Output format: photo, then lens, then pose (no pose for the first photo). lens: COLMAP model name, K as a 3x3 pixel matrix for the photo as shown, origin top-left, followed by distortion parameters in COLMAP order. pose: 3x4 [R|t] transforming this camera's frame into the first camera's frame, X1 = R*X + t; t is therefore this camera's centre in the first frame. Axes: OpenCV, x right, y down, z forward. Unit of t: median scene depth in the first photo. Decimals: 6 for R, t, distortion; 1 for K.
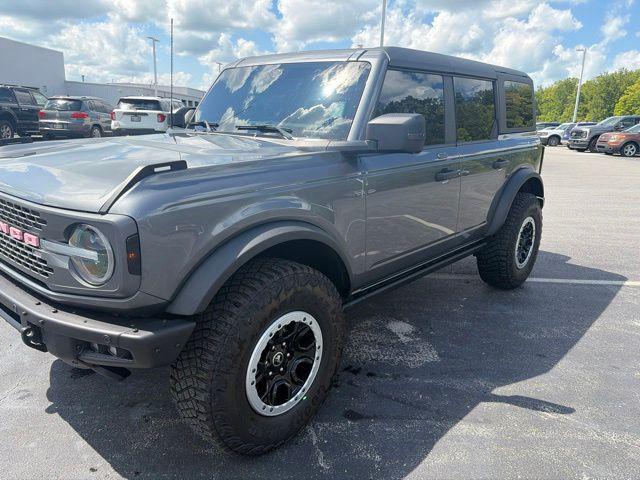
lens RADIAL K [[486.0, 0, 316.7], [0, 486.0, 240.7], [0, 0, 1]] dist [0.049269, -0.046723]
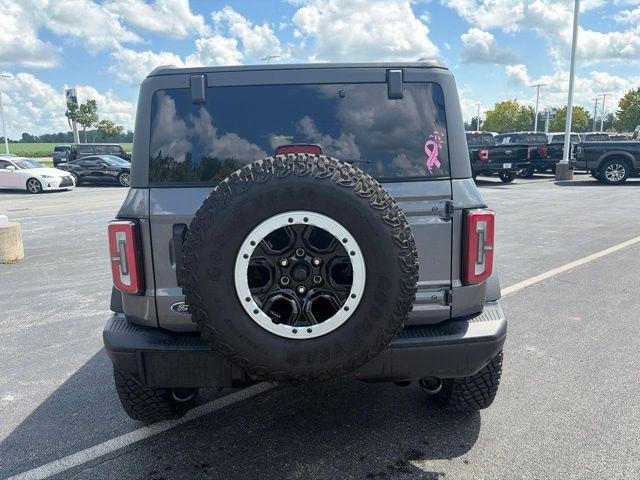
lens RADIAL K [[486.0, 0, 322.2], [0, 486.0, 241.1], [0, 0, 1]] dist [0.049269, -0.046723]
pose [[-0.737126, 0.118709, -0.665247, 0.991772], [-0.162869, 0.924219, 0.345387, -0.581267], [0.655835, 0.362942, -0.661932, 2.285575]]
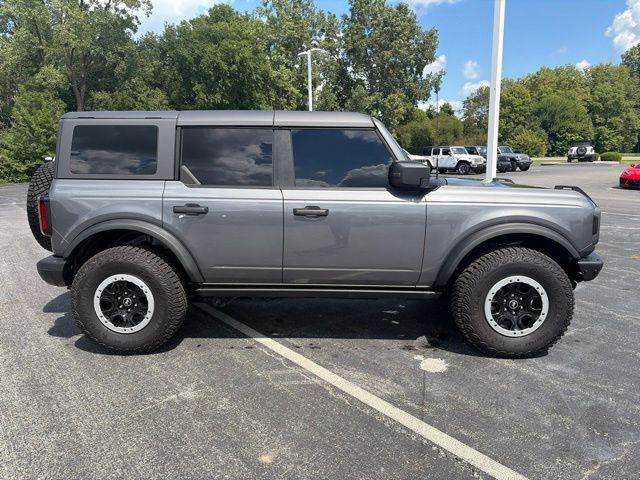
lens RADIAL K [[486.0, 0, 318.8], [0, 486.0, 237.4], [0, 0, 1]] dist [0.049269, -0.046723]
pose [[-0.636851, -0.147497, 0.756747, -1.146024], [0.184993, 0.923623, 0.335706, -0.616946], [-0.748464, 0.353788, -0.560924, 2.176172]]
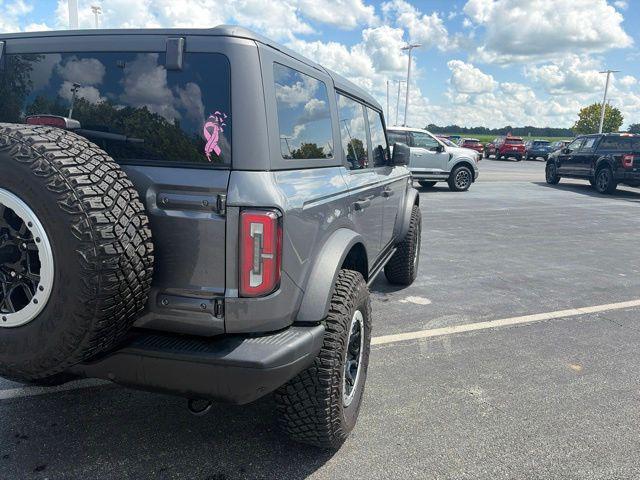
lens RADIAL K [[486.0, 0, 323.6], [0, 486.0, 239.3], [0, 0, 1]] dist [0.049269, -0.046723]
pose [[-0.903423, 0.027441, -0.427871, 0.524455], [-0.164548, 0.899338, 0.405112, -0.633628], [0.395917, 0.436392, -0.807967, 2.470193]]
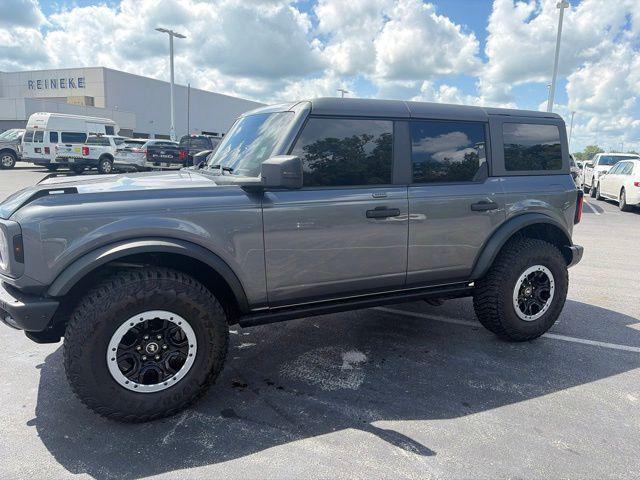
lens RADIAL K [[486.0, 0, 318.0], [0, 486.0, 241.2], [0, 0, 1]] dist [0.049269, -0.046723]
pose [[0.926062, 0.064863, -0.371757, 0.567083], [-0.095974, 0.993208, -0.065784, 0.009621], [0.364964, 0.096599, 0.925997, -0.022292]]
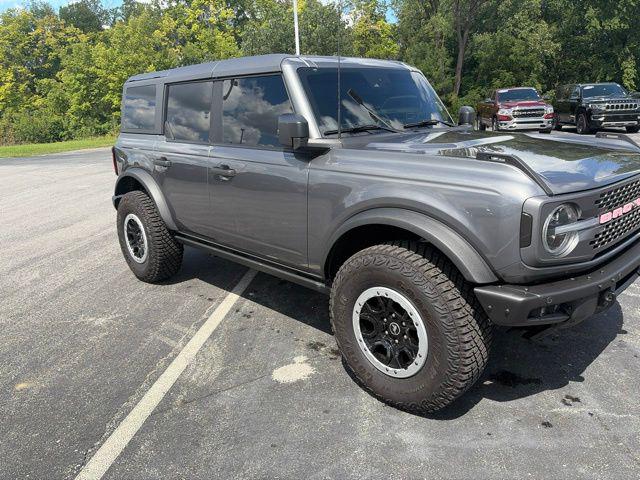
lens RADIAL K [[486.0, 0, 322.8], [0, 486.0, 239.0], [0, 0, 1]] dist [0.049269, -0.046723]
pose [[0.074703, -0.284778, 0.955678, -1.313921], [0.293067, 0.922305, 0.251925, -0.335133], [-0.953169, 0.261258, 0.152357, 1.098896]]
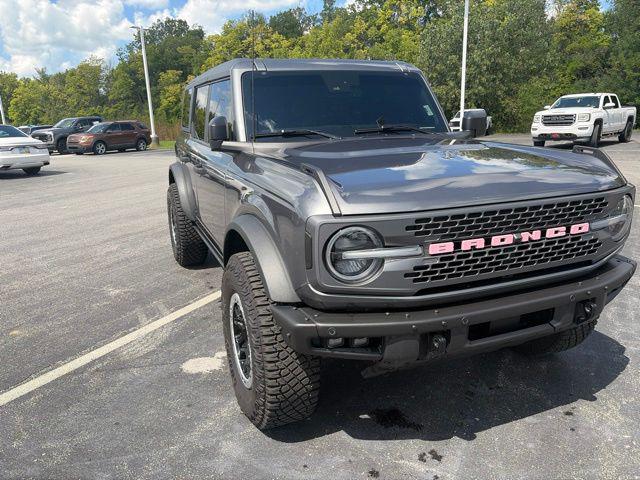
lens RADIAL K [[486.0, 0, 318.2], [0, 486.0, 243.9], [0, 0, 1]] dist [0.049269, -0.046723]
pose [[0.441367, -0.265480, 0.857156, -1.159592], [0.265417, 0.951114, 0.157912, -0.194885], [-0.857175, 0.157806, 0.490253, 0.617065]]
